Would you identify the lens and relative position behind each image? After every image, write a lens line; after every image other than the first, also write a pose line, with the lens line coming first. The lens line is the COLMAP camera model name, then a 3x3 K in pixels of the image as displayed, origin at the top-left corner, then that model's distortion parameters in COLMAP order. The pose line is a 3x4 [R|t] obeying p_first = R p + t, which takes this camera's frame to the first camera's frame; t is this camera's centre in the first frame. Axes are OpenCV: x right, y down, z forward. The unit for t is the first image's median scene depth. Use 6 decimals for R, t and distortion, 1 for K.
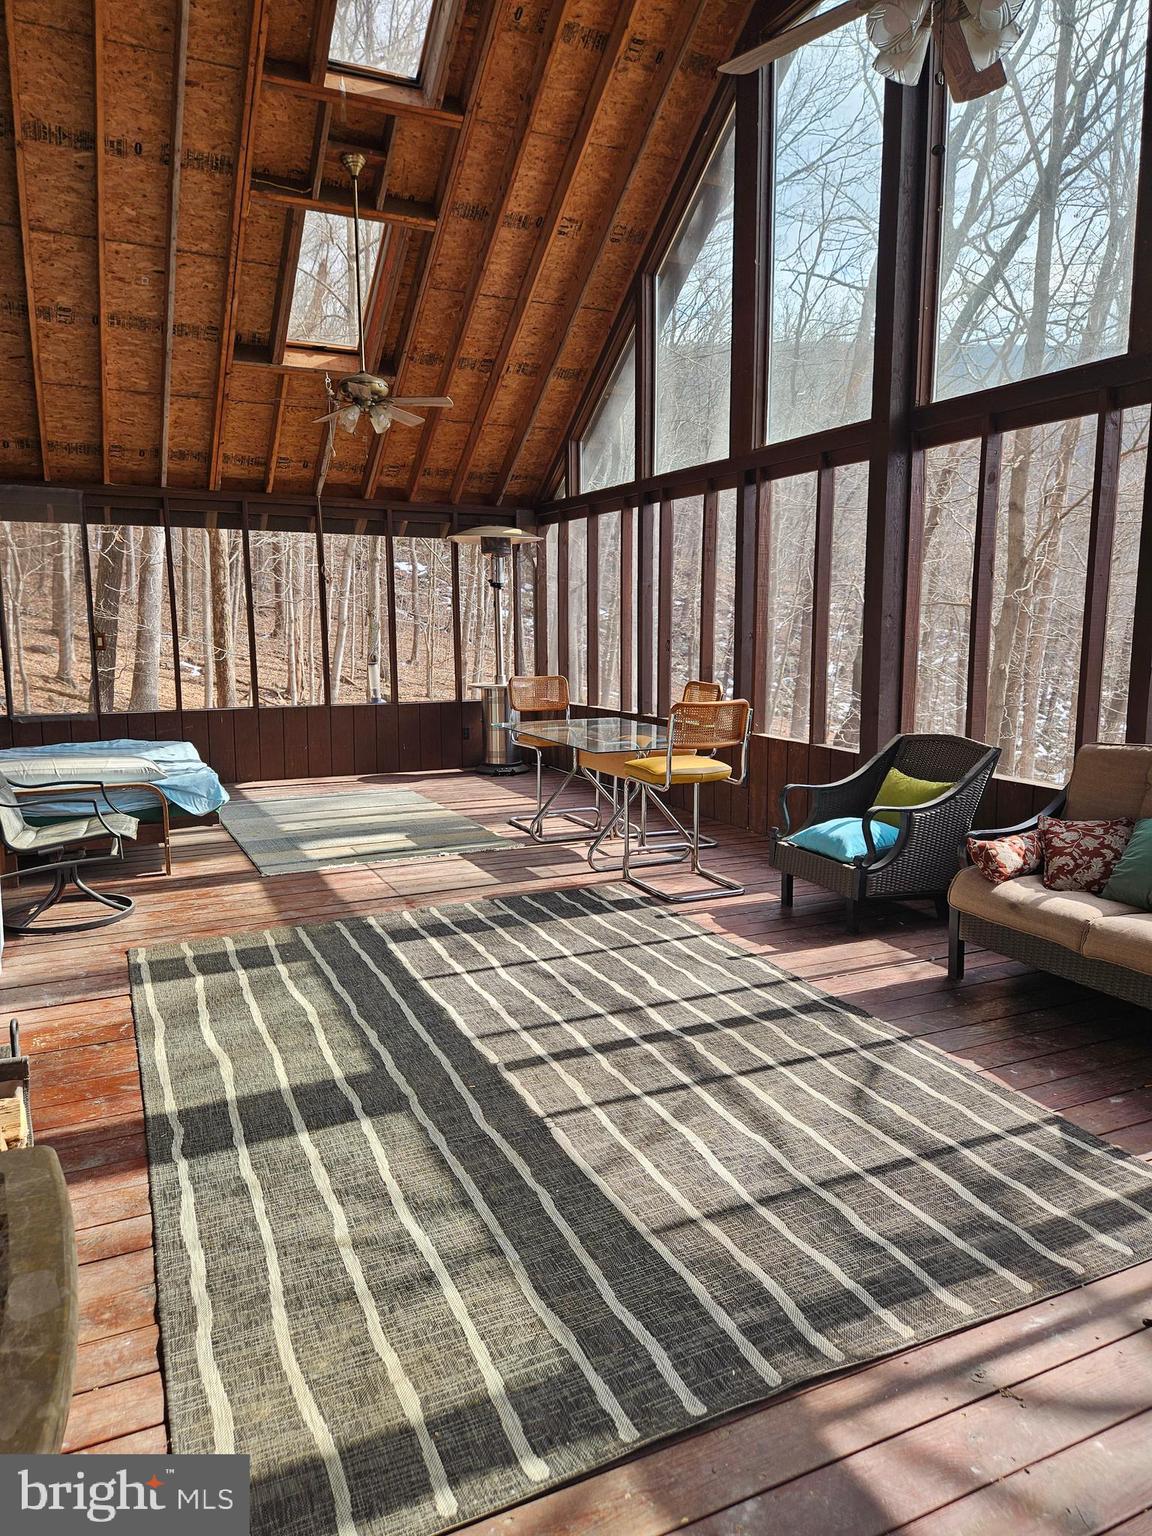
lens RADIAL K [[1025.6, 0, 574.7], [0, 1025.6, 774.1], [0, 0, 1]] dist [0.066977, 0.000828]
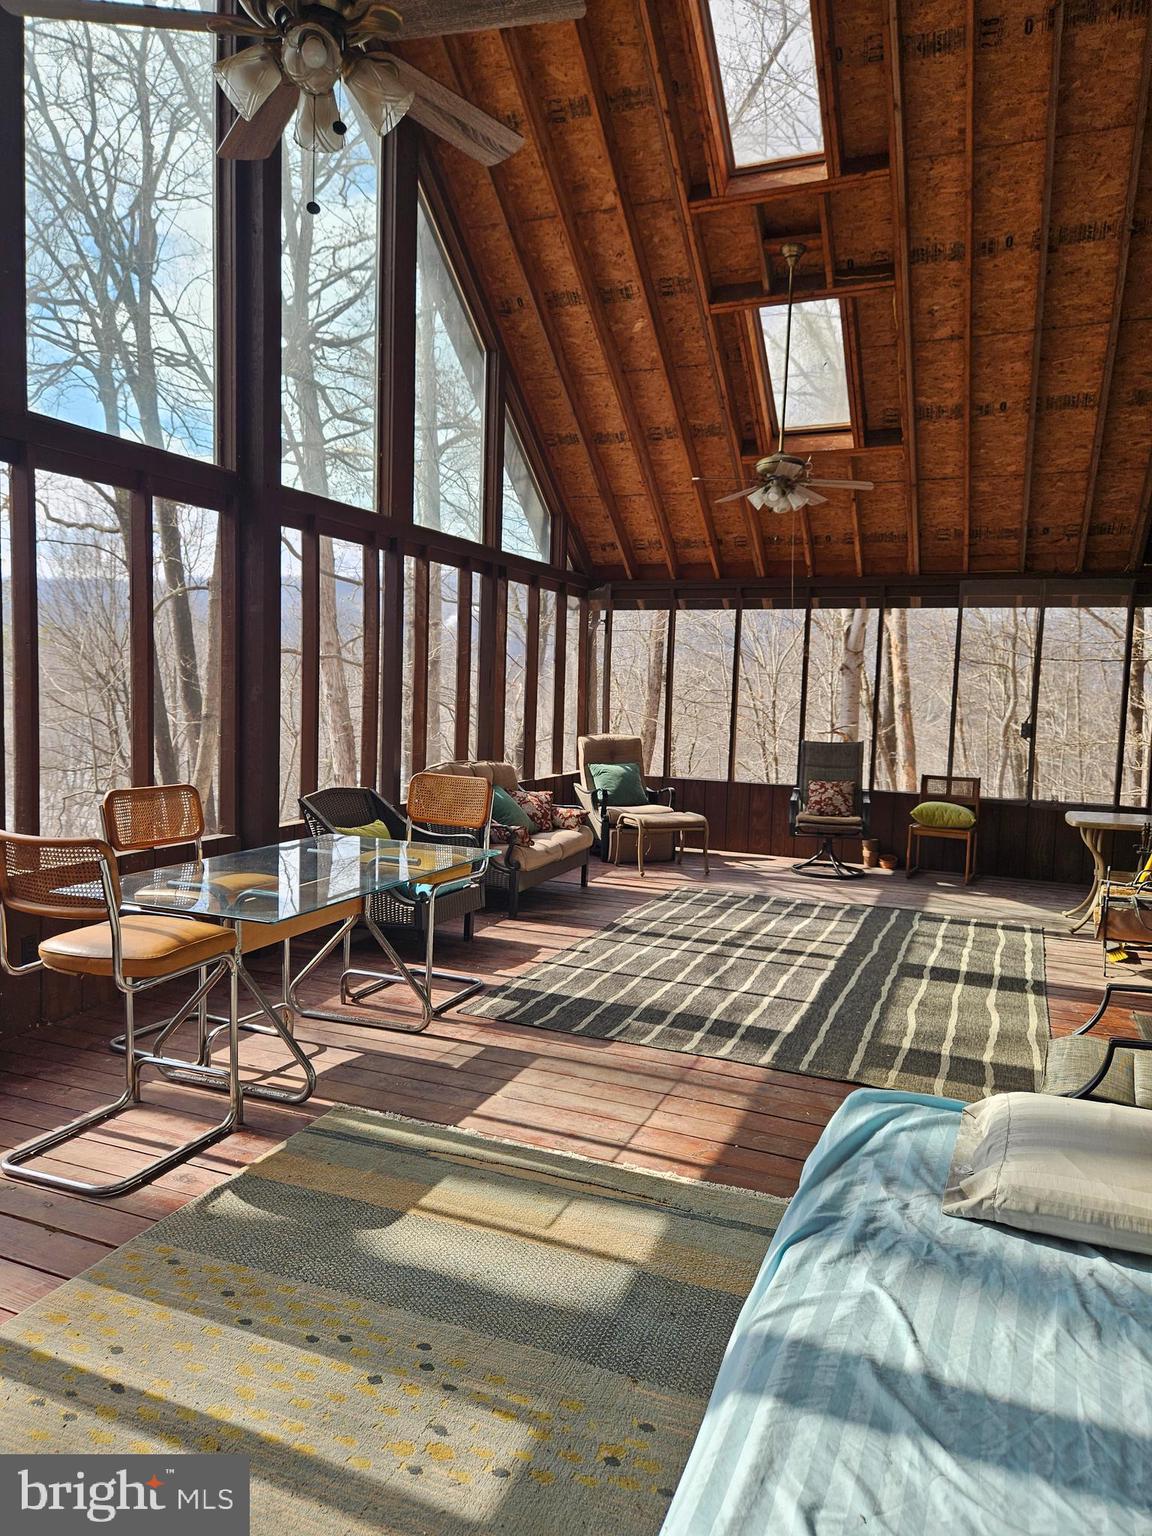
lens RADIAL K [[1025.6, 0, 575.8], [0, 1025.6, 761.9], [0, 0, 1]] dist [0.066977, 0.000828]
pose [[-0.670590, -0.077554, 0.737763, -0.762423], [0.086559, 0.979546, 0.181649, -0.287646], [-0.736761, 0.185672, -0.650161, 1.766700]]
